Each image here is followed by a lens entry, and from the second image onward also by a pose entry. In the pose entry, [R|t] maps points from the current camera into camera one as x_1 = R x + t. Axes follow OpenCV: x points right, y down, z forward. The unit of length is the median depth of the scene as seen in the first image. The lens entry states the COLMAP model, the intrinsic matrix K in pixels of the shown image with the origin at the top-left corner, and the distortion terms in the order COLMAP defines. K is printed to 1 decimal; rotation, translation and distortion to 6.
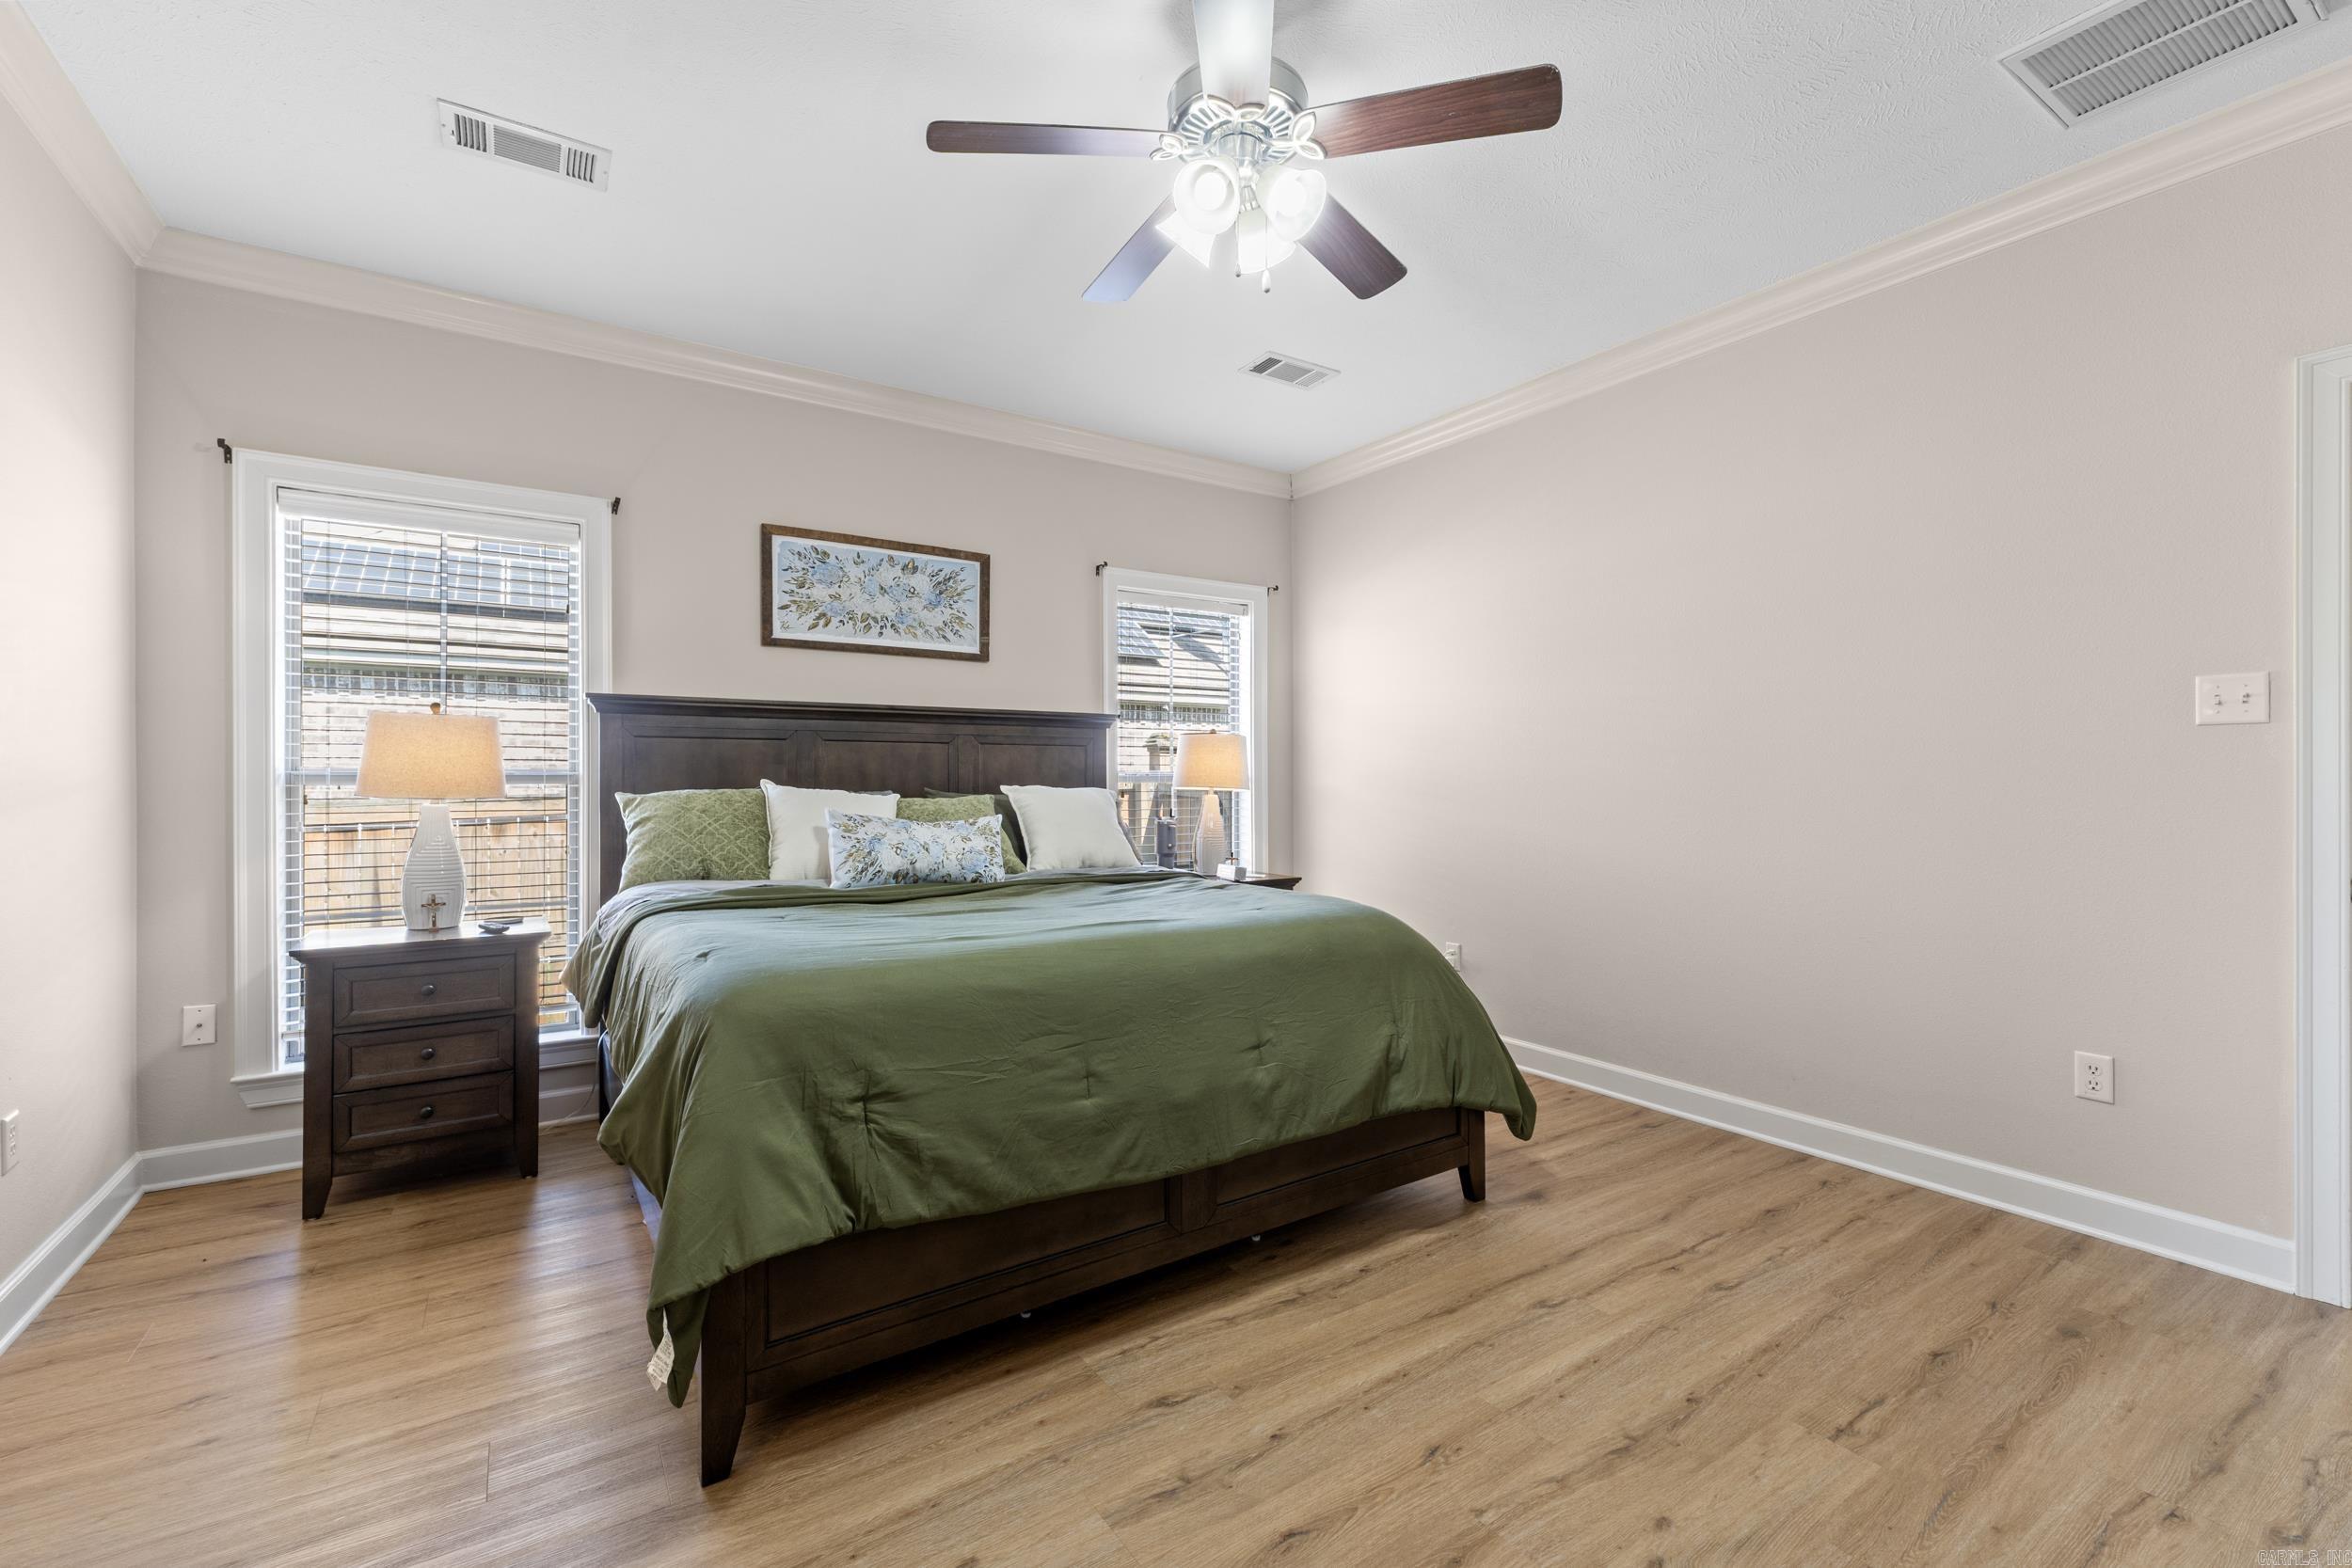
lens RADIAL K [[992.0, 0, 1205.1], [0, 992.0, 749.3], [0, 0, 1]] dist [0.010188, 0.000159]
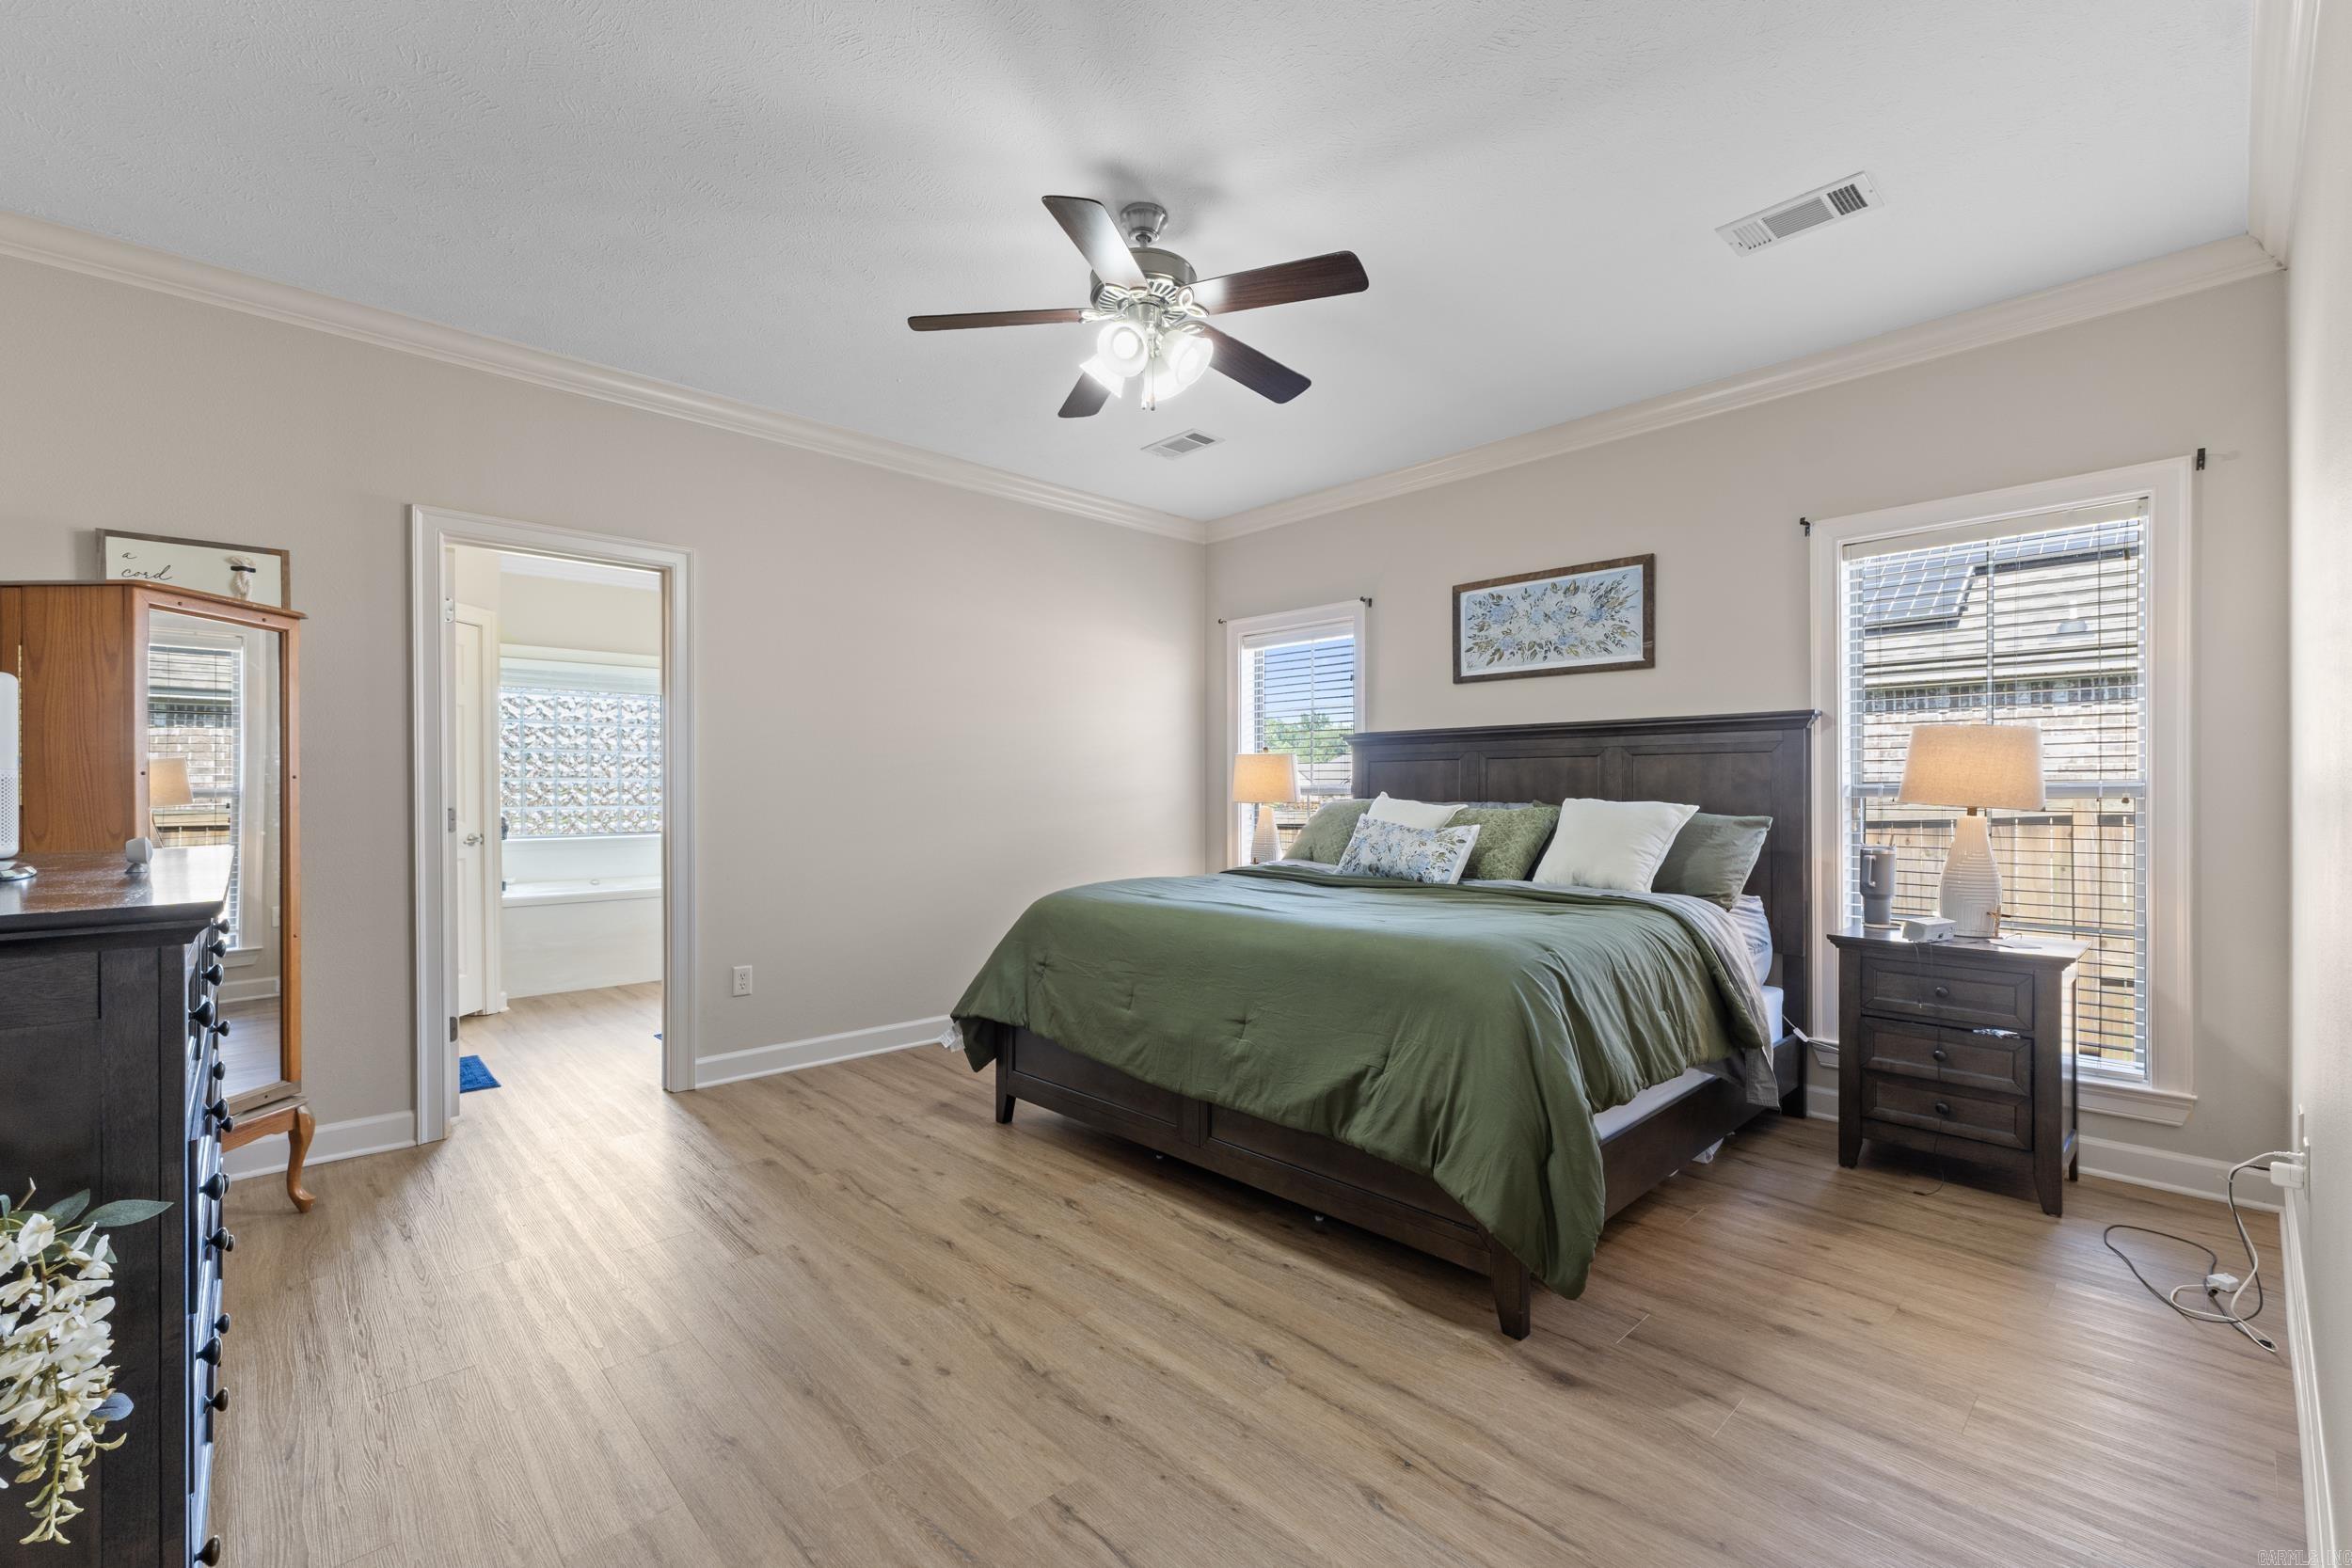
lens RADIAL K [[992.0, 0, 1164.6], [0, 992.0, 769.2], [0, 0, 1]] dist [0.010188, 0.000159]
pose [[0.159912, -0.021563, -0.986896, 0.715986], [0.027319, 0.999475, -0.017411, 0.013353], [0.986753, -0.024177, 0.160417, 0.440847]]
